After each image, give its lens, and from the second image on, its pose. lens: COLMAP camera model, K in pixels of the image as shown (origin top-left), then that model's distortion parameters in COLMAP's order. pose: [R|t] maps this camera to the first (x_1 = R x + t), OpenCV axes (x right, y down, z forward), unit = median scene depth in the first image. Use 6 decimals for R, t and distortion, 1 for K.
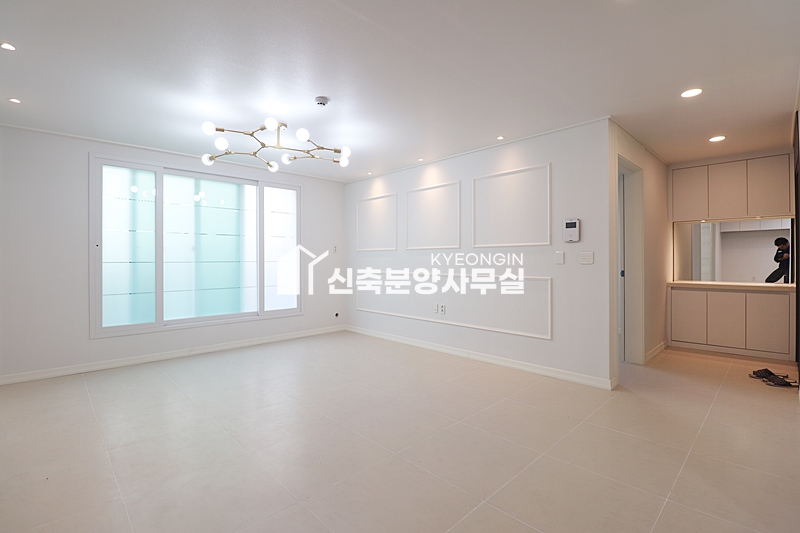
lens RADIAL K [[369.4, 0, 405.6], [0, 369.4, 260.5], [0, 0, 1]] dist [0.002393, -0.013882]
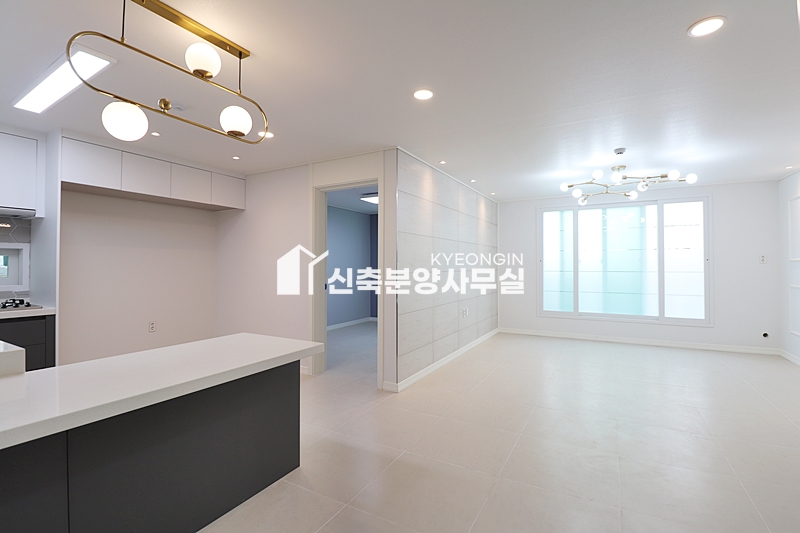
lens RADIAL K [[369.4, 0, 405.6], [0, 369.4, 260.5], [0, 0, 1]] dist [0.002393, -0.013882]
pose [[0.290818, -0.009682, -0.956729, 0.490066], [-0.002247, 0.999939, -0.010802, -0.019532], [0.956776, 0.005291, 0.290779, -0.062775]]
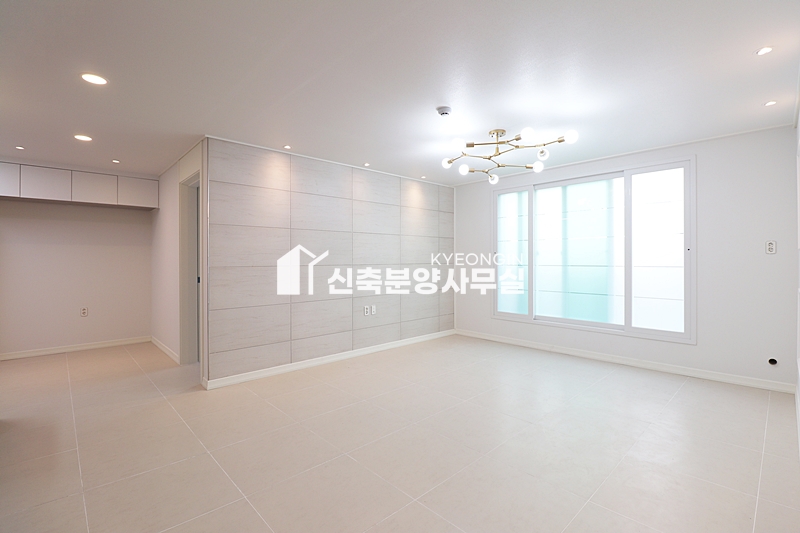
lens RADIAL K [[369.4, 0, 405.6], [0, 369.4, 260.5], [0, 0, 1]] dist [0.002393, -0.013882]
pose [[-0.009159, 0.006571, -0.999936, 0.487709], [0.001957, 0.999977, 0.006554, -0.018589], [0.999956, -0.001897, -0.009171, 0.557553]]
